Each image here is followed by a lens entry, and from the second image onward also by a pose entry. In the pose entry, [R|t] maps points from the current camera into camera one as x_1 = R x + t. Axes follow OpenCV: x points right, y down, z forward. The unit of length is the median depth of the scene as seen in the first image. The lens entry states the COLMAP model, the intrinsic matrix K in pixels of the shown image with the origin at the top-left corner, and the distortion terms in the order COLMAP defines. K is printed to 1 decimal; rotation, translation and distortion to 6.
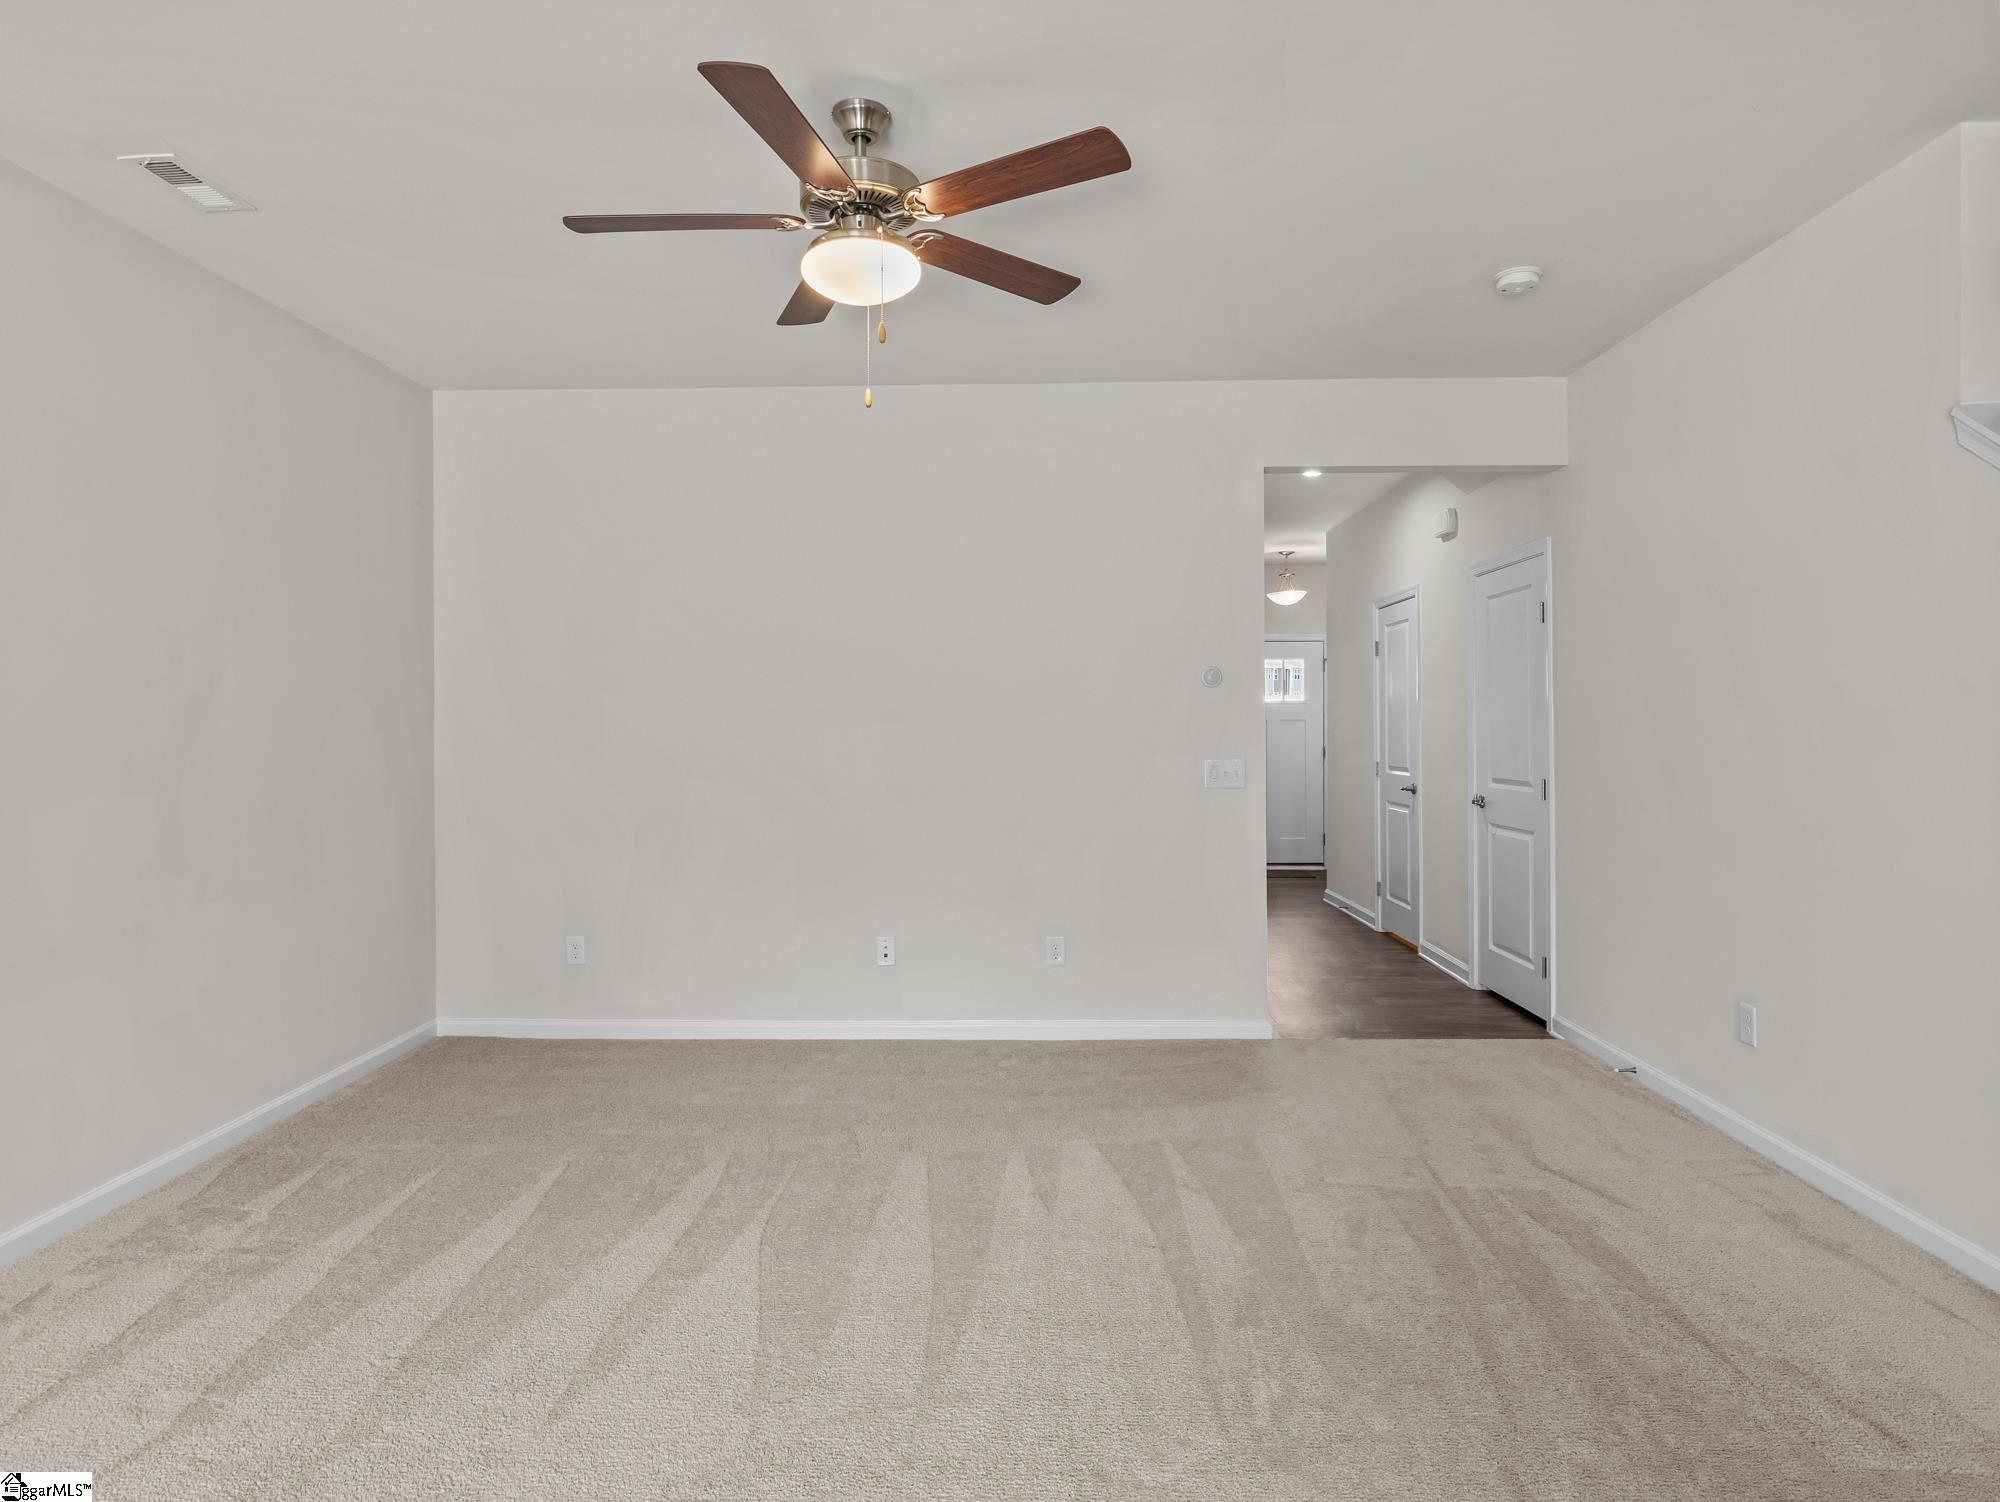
lens RADIAL K [[1131.2, 0, 985.6], [0, 1131.2, 748.9], [0, 0, 1]] dist [-0.001730, -0.003533]
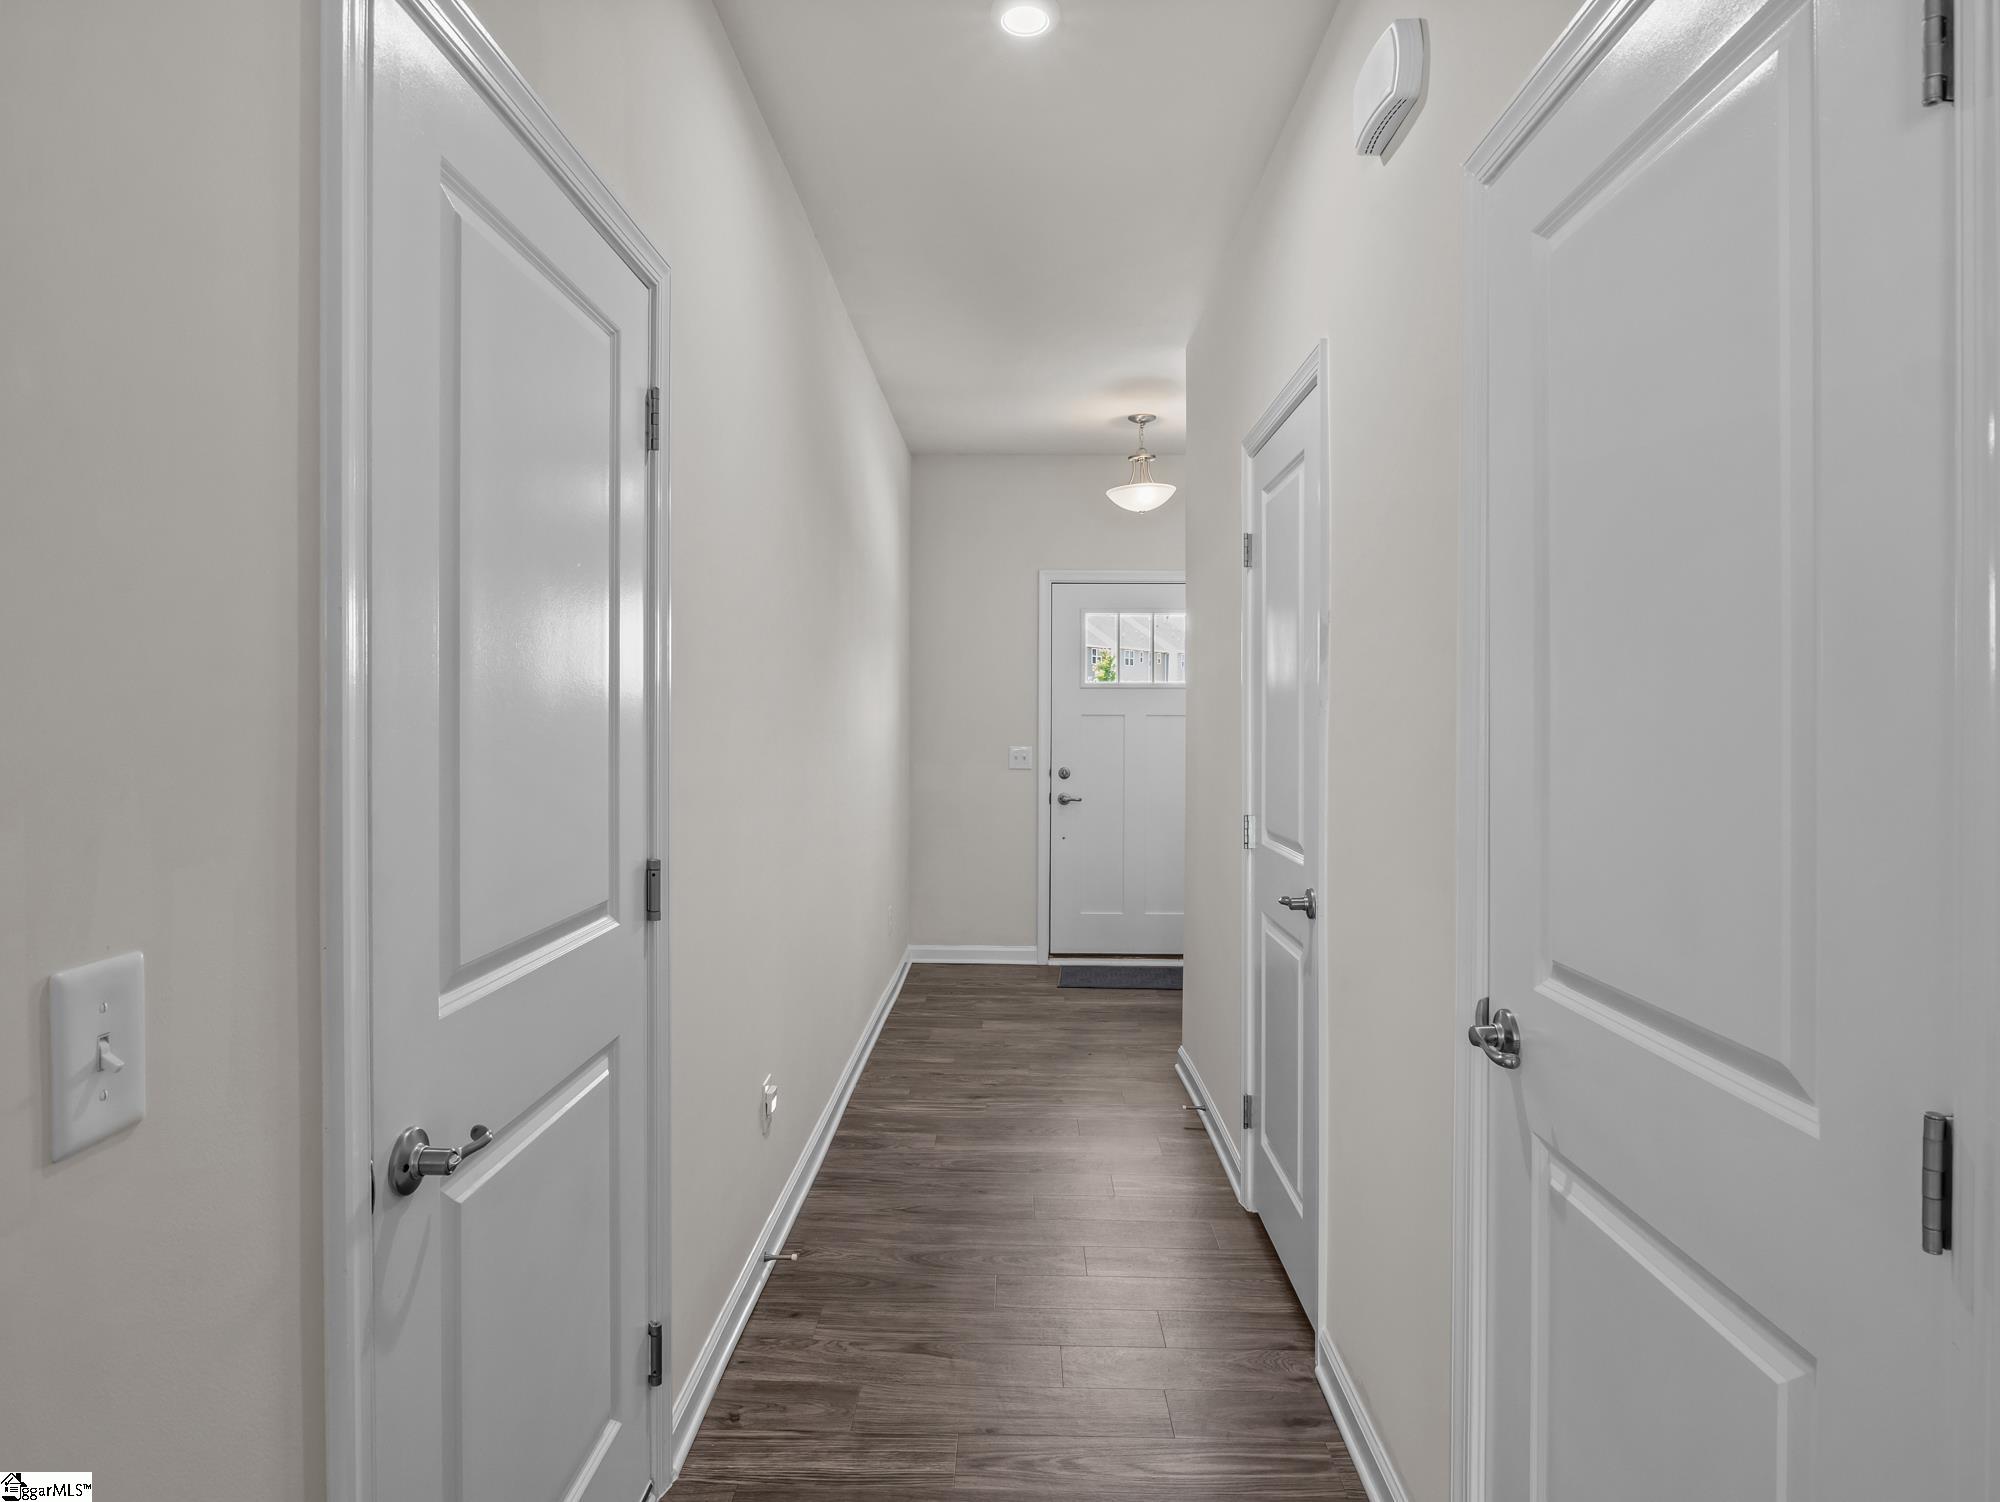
lens RADIAL K [[1131.2, 0, 1002.8], [0, 1131.2, 756.8], [0, 0, 1]] dist [-0.001730, -0.003533]
pose [[0.999789, 0.004361, 0.020051, 0.270146], [-0.004616, 0.999909, 0.012677, -0.016583], [-0.019993, -0.012767, 0.999719, 0.631800]]
